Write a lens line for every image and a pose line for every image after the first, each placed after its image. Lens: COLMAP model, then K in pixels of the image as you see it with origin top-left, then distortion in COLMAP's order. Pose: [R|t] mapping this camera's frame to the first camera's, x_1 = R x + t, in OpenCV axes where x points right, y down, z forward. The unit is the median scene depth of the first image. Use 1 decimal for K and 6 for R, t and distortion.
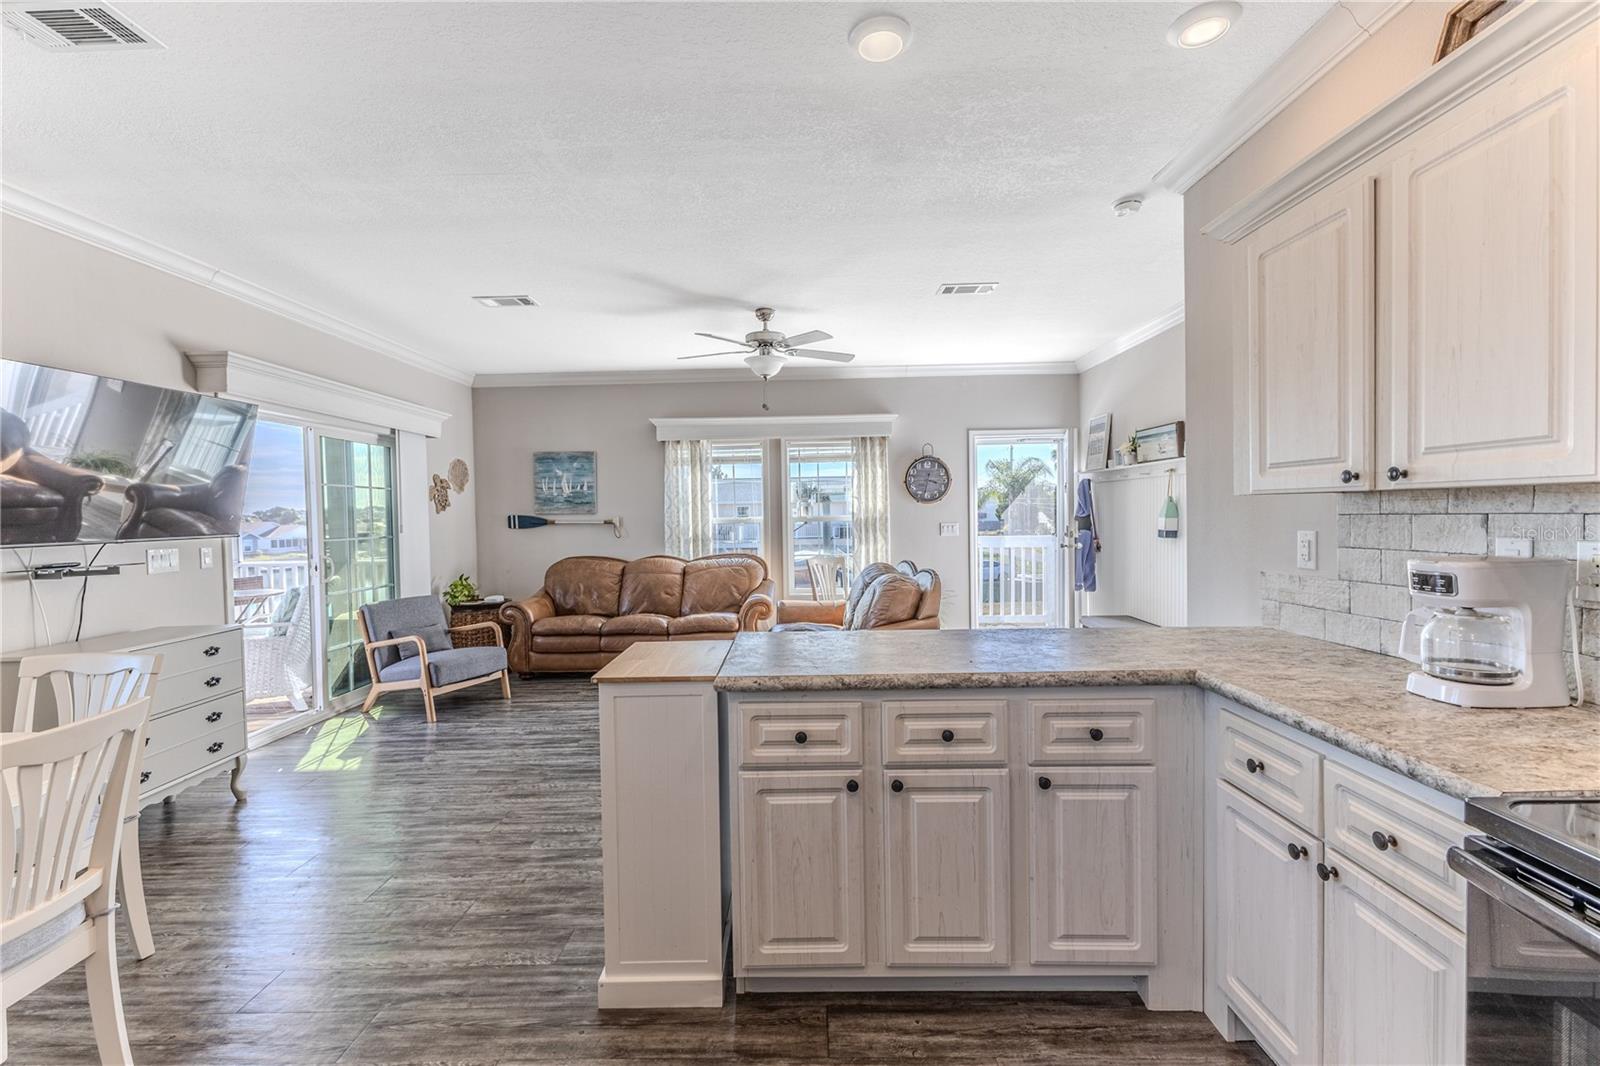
lens RADIAL K [[674.7, 0, 797.1], [0, 674.7, 528.7], [0, 0, 1]] dist [0.003865, 0.000585]
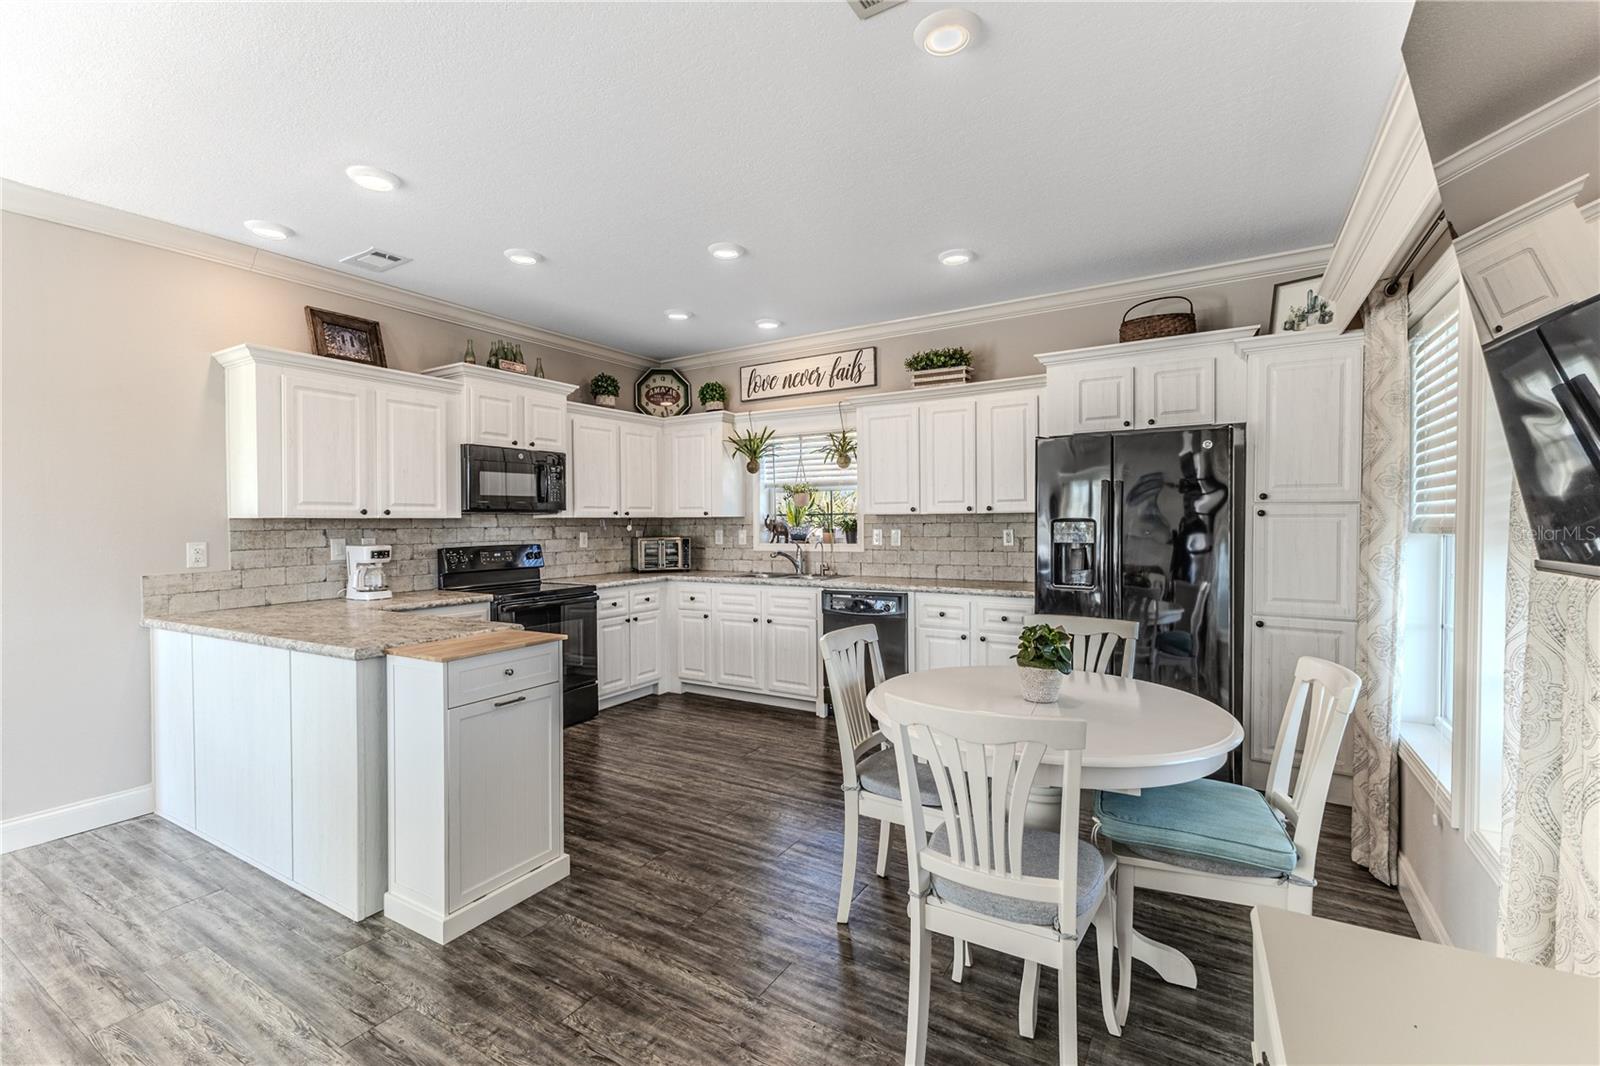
lens RADIAL K [[696.3, 0, 799.0], [0, 696.3, 527.8], [0, 0, 1]] dist [0.002903, 0.000088]
pose [[-0.859449, 0.016717, 0.510949, -0.421876], [0.033752, 0.999140, 0.024083, -0.007969], [-0.510107, 0.037943, -0.859274, 0.572599]]
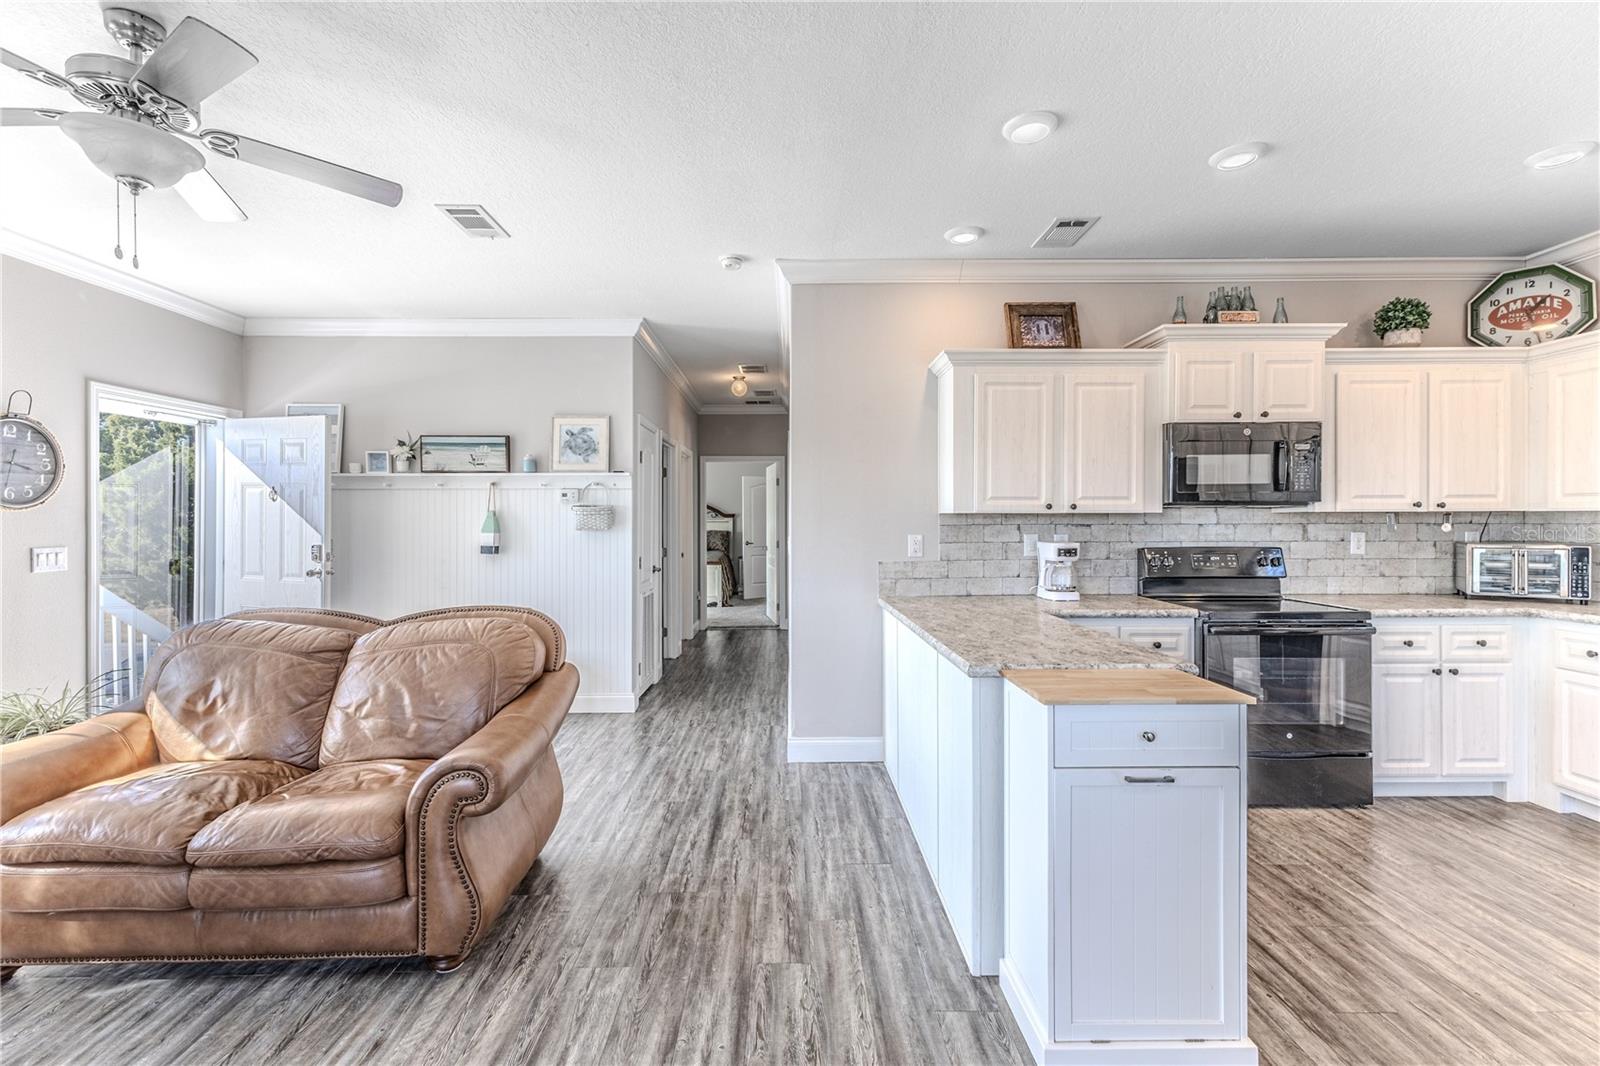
lens RADIAL K [[696.2, 0, 773.6], [0, 696.2, 523.0], [0, 0, 1]] dist [0.009400, -0.001226]
pose [[-0.004699, 0.010076, 0.999938, -0.355600], [0.028079, 0.999556, -0.009940, -0.007099], [-0.999595, 0.028030, -0.004979, 0.473142]]
